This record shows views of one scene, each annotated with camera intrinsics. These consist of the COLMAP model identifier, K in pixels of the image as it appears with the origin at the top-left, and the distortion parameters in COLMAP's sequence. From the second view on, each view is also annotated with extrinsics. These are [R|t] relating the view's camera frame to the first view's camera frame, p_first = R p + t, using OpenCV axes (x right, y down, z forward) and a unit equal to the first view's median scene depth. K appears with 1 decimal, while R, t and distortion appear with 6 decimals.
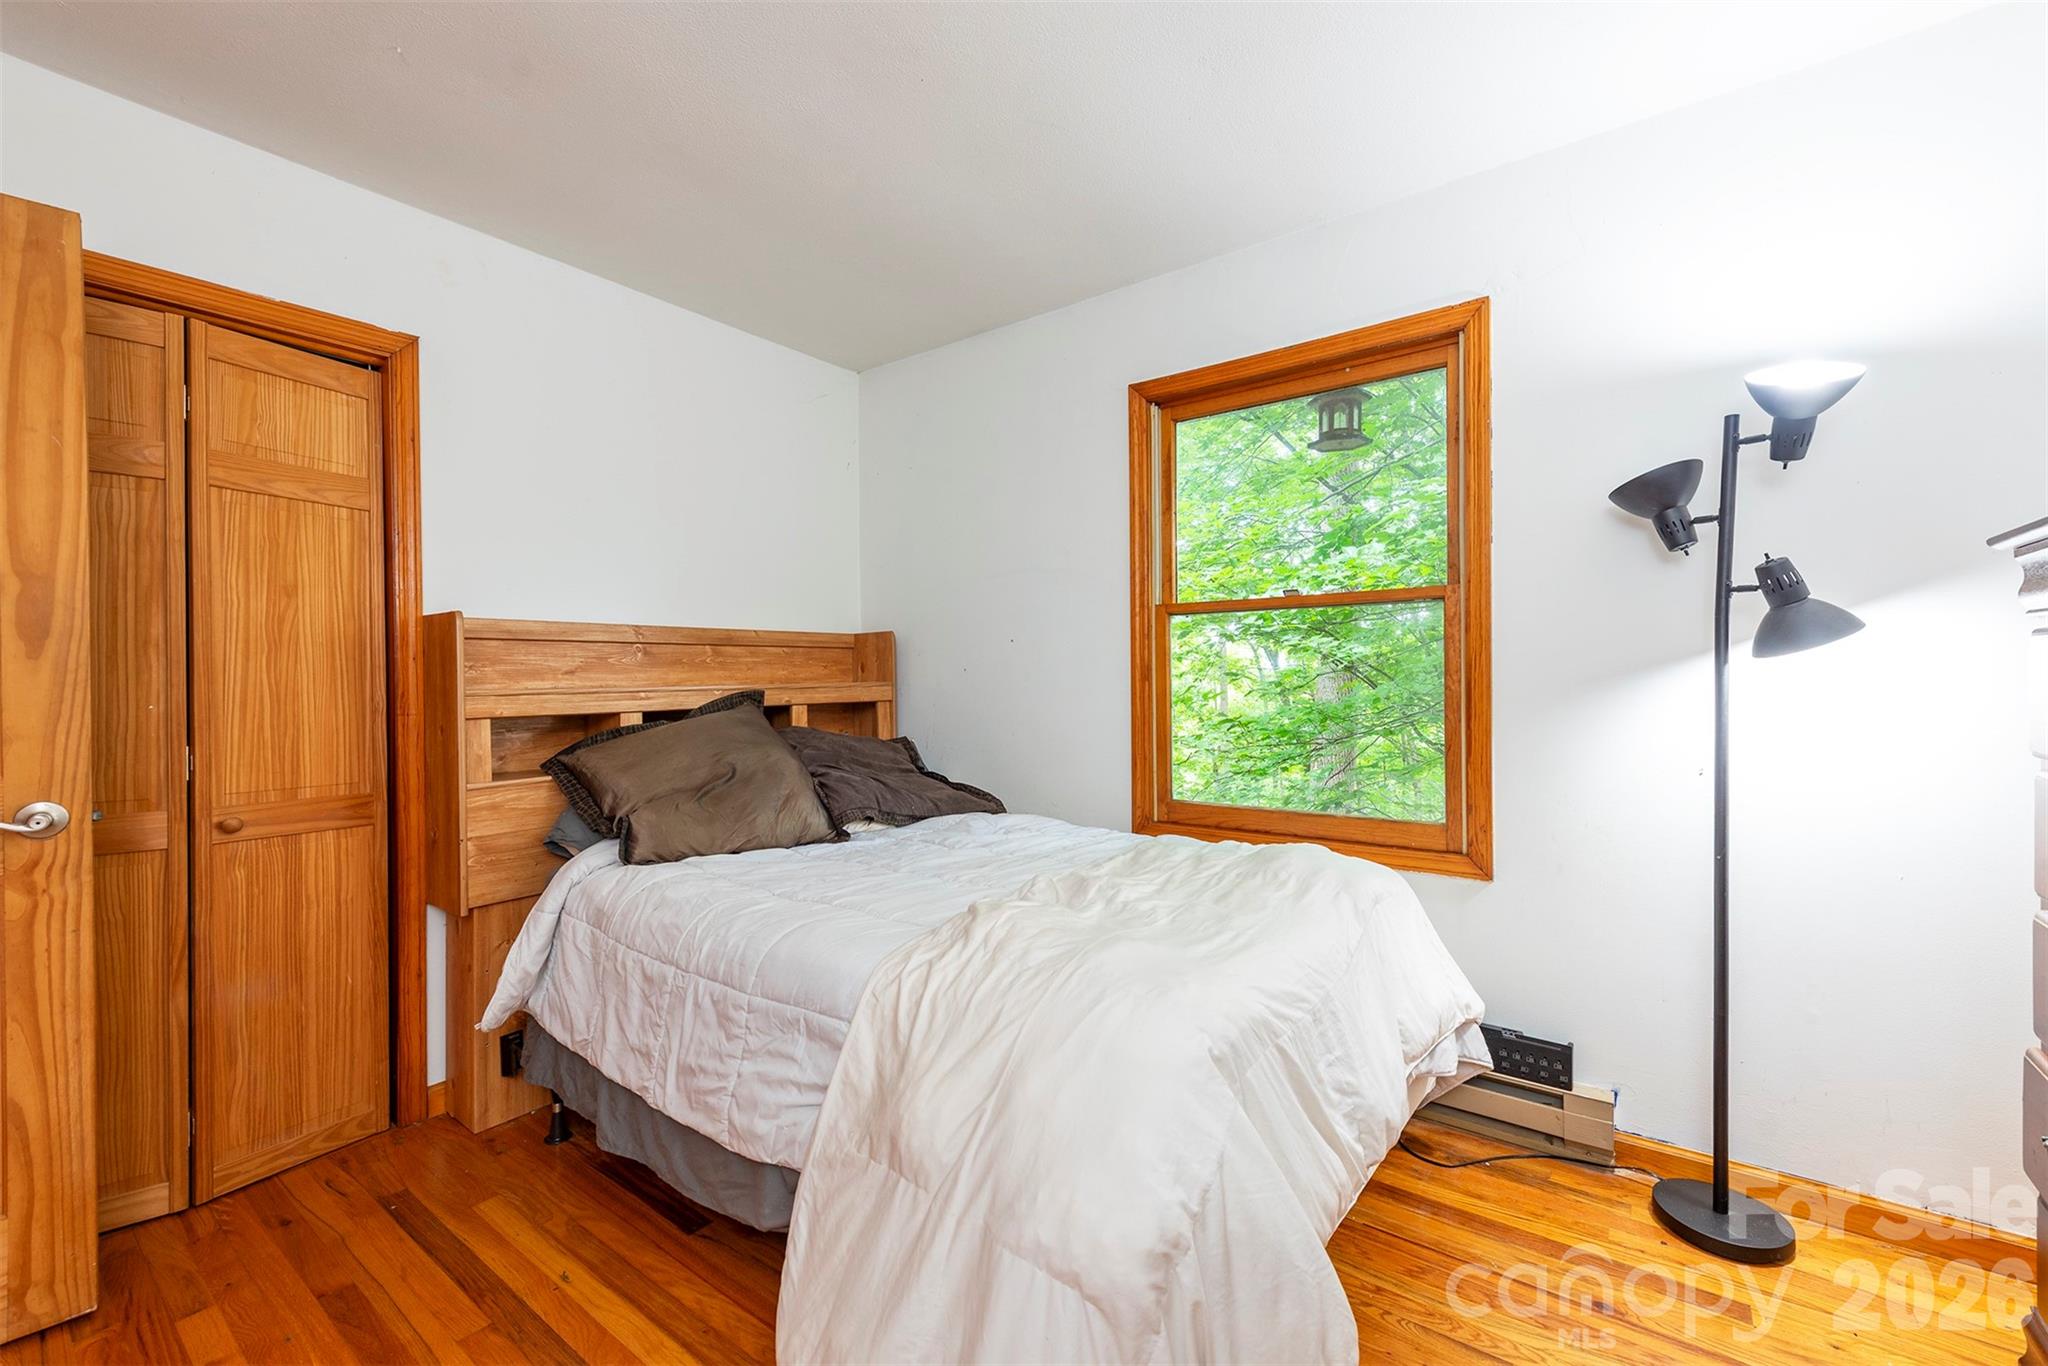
lens RADIAL K [[844.9, 0, 1026.2], [0, 844.9, 688.6], [0, 0, 1]] dist [0.016142, -0.000050]
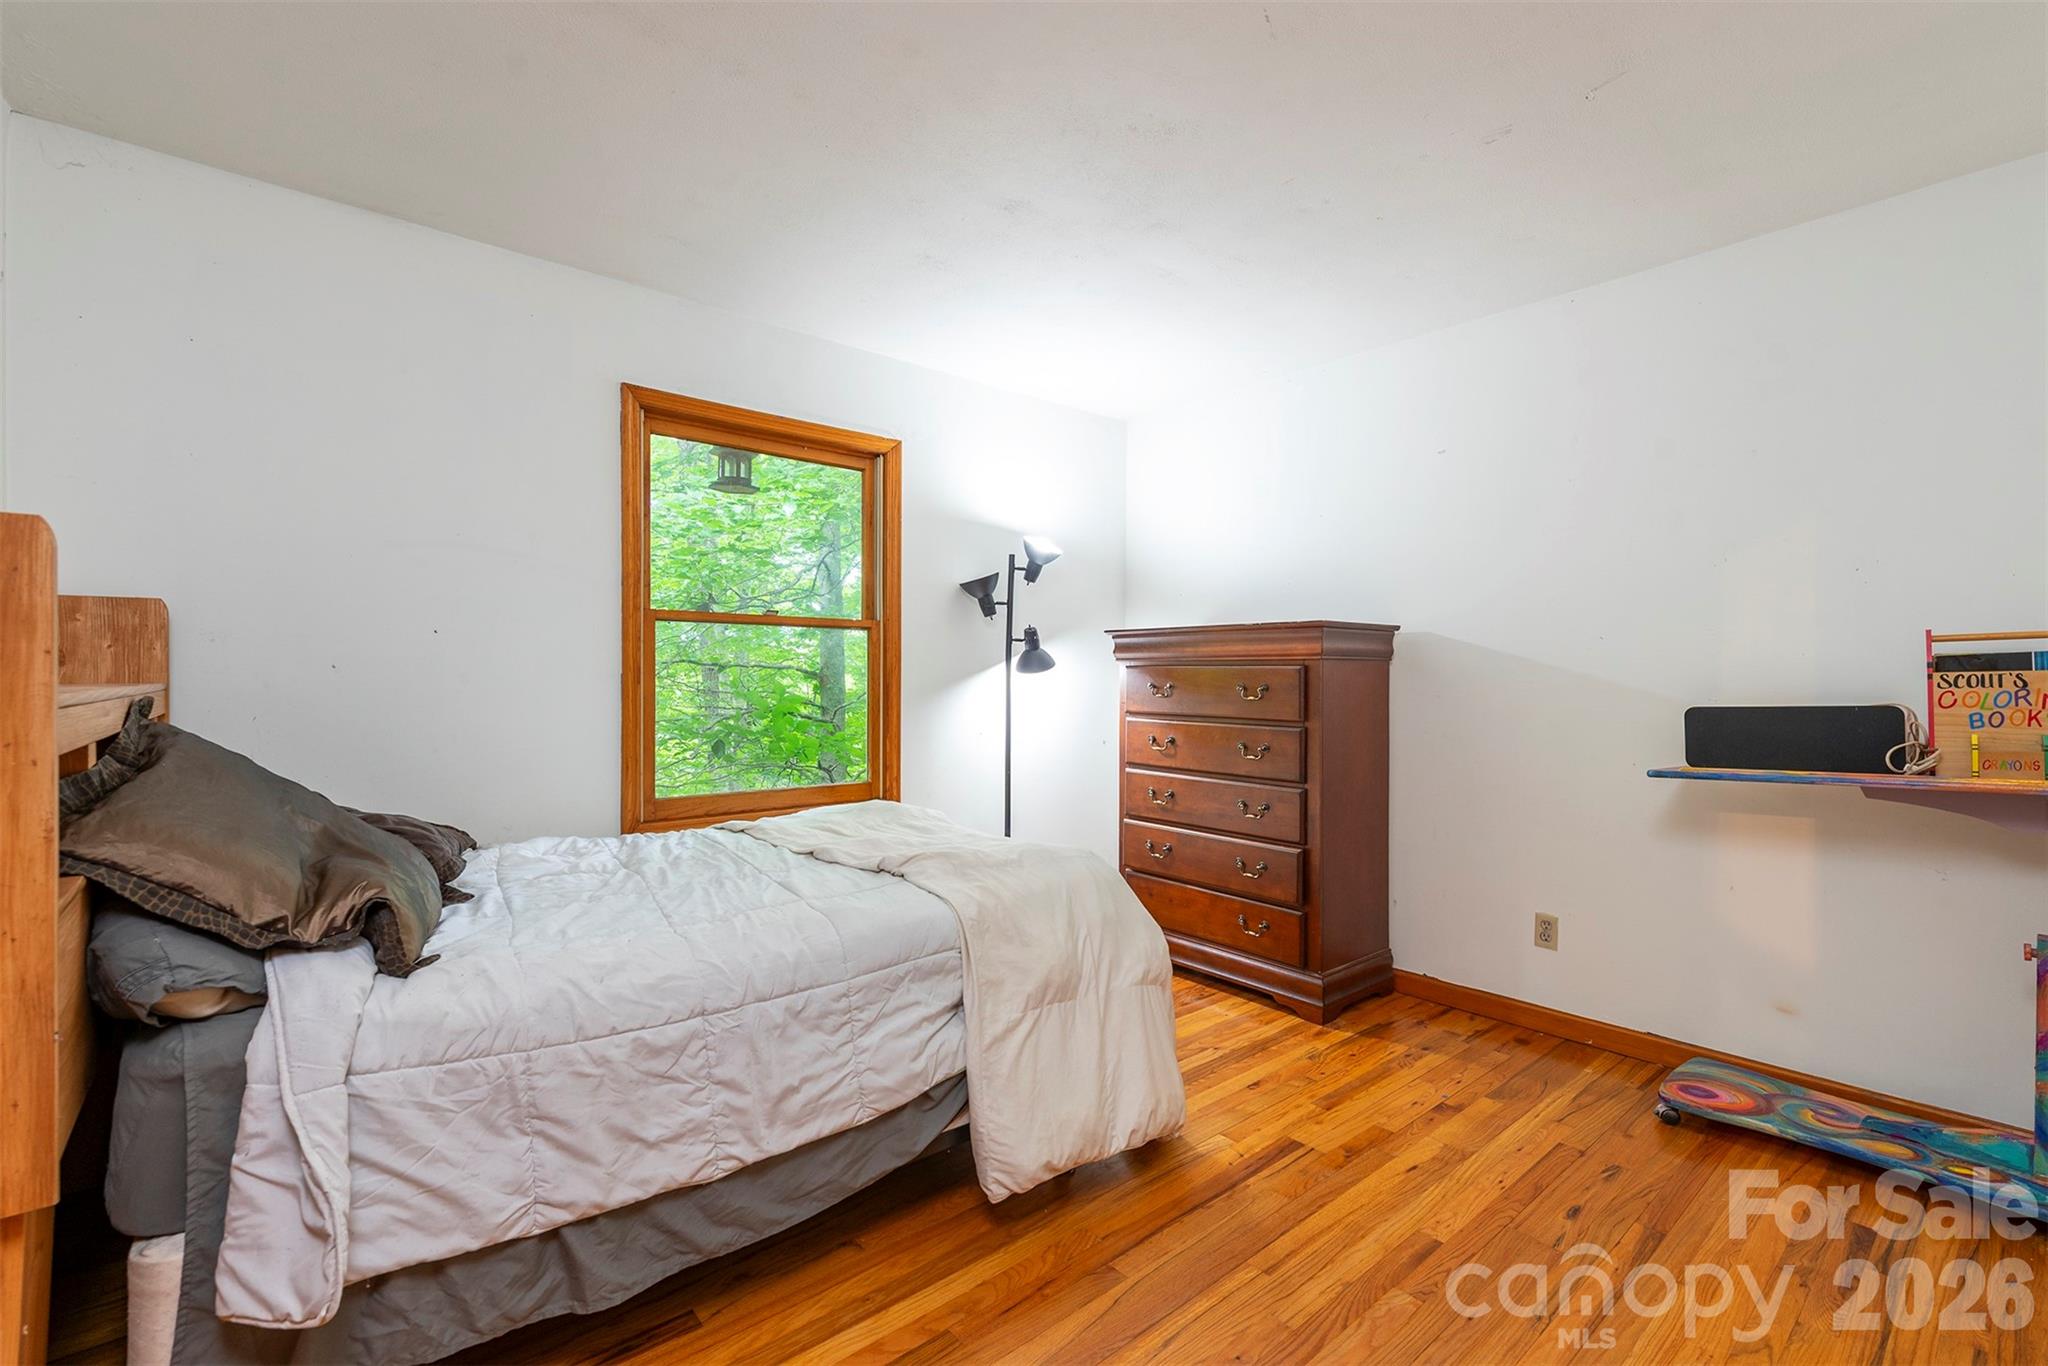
lens RADIAL K [[878.3, 0, 1026.9], [0, 878.3, 682.6], [0, 0, 1]] dist [0.008554, -0.000437]
pose [[0.247494, 0.010376, 0.968834, -1.140996], [0.004938, 0.999916, -0.011971, 0.008974], [-0.968877, 0.007747, 0.247422, 0.445148]]
